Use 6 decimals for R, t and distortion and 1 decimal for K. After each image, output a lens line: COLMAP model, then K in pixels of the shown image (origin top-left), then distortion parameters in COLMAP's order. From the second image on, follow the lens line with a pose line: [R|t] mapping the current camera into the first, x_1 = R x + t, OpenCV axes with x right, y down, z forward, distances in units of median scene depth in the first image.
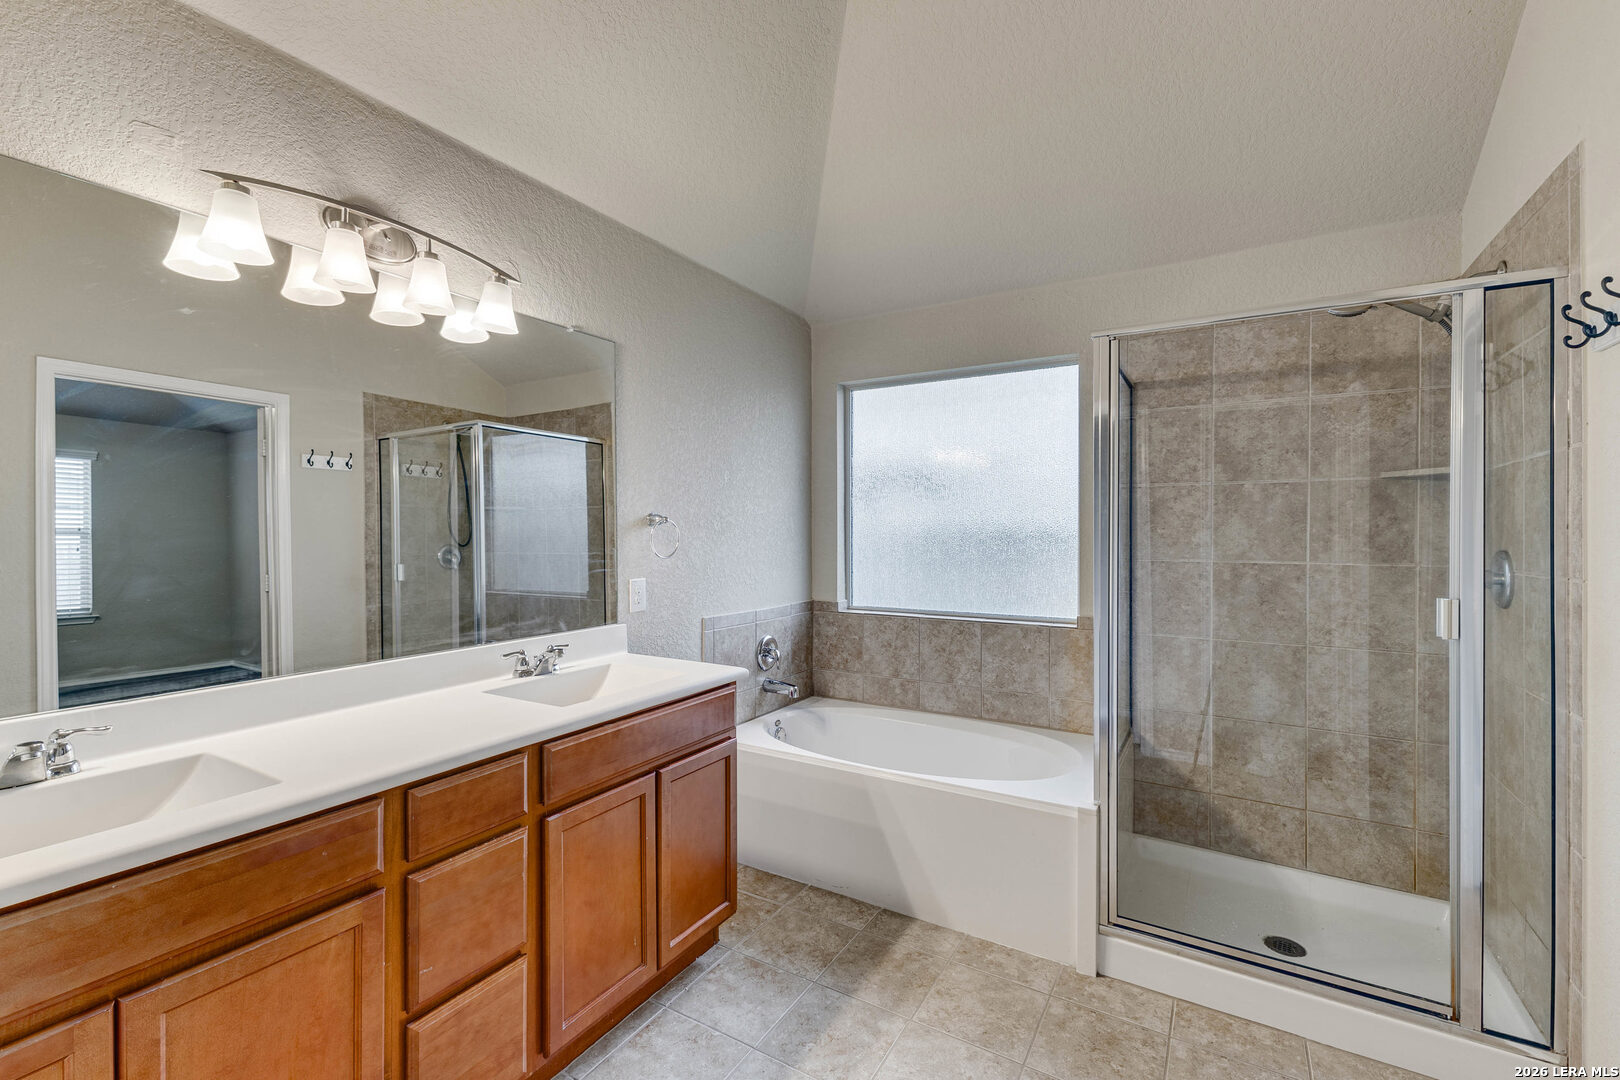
lens RADIAL K [[693.9, 0, 811.3], [0, 693.9, 534.0], [0, 0, 1]] dist [0.007879, -0.000588]
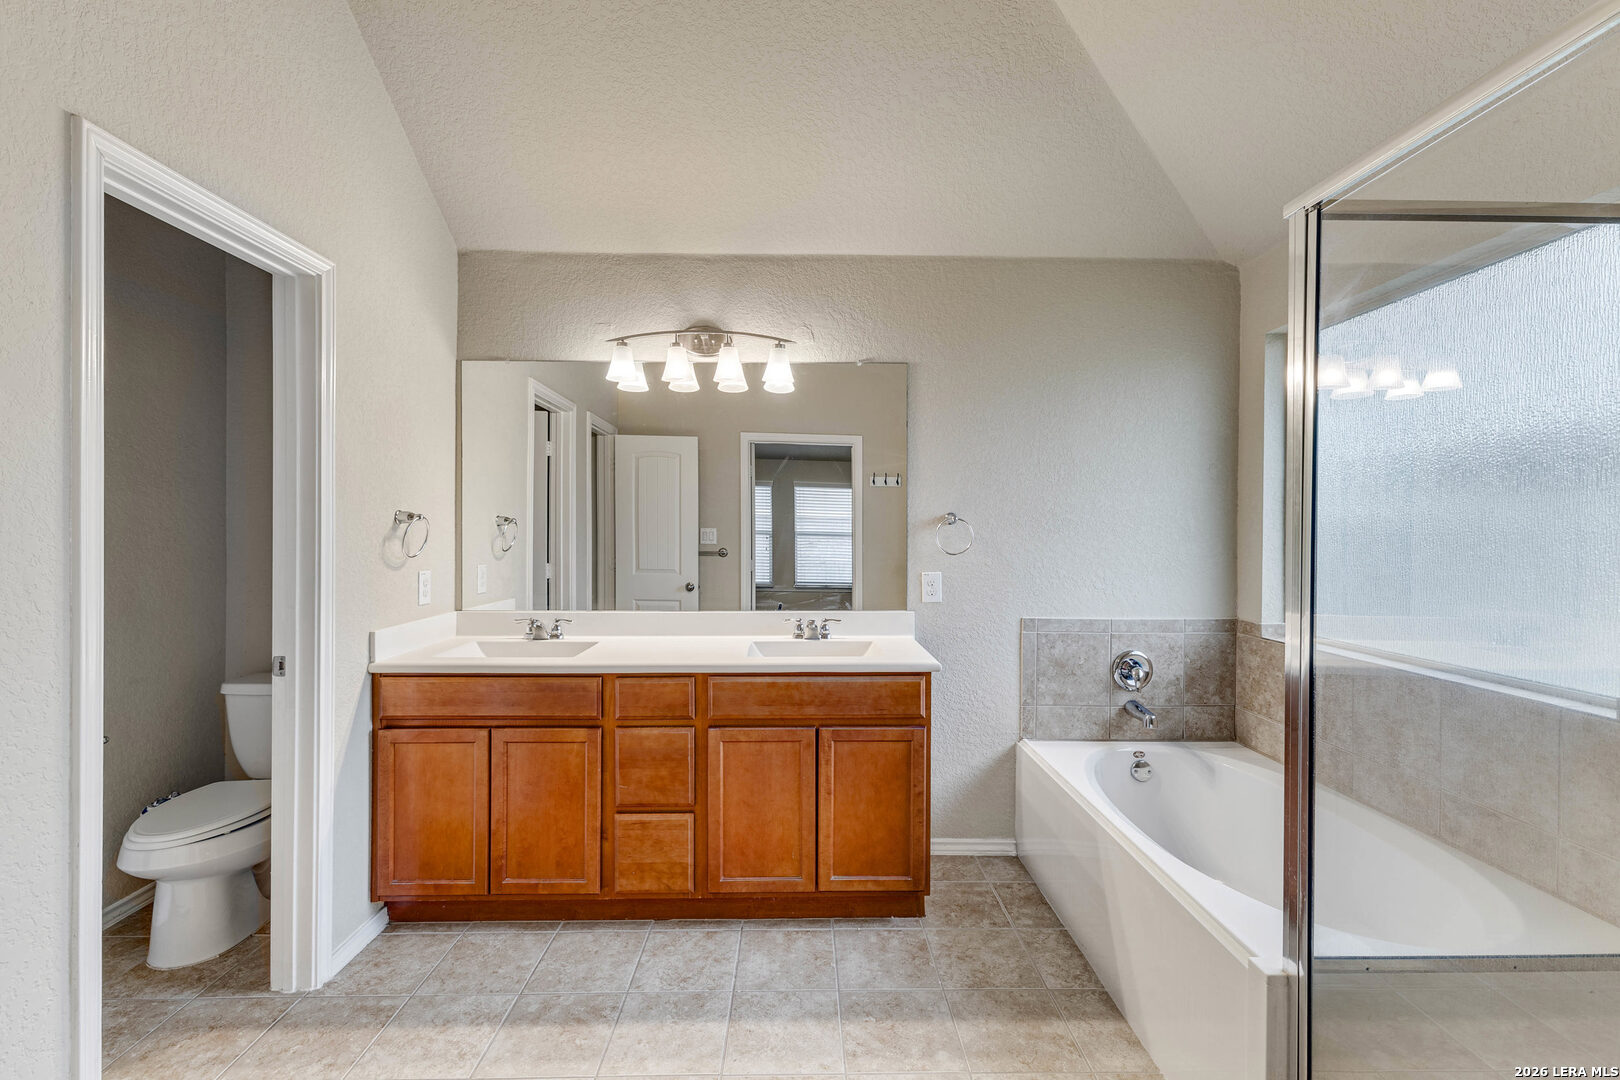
lens RADIAL K [[693.9, 0, 811.3], [0, 693.9, 534.0], [0, 0, 1]] dist [0.007879, -0.000588]
pose [[0.528051, 0.008067, -0.849174, 0.599513], [-0.006951, 0.999962, 0.005177, -0.000828], [0.849184, 0.003169, 0.528088, 0.263823]]
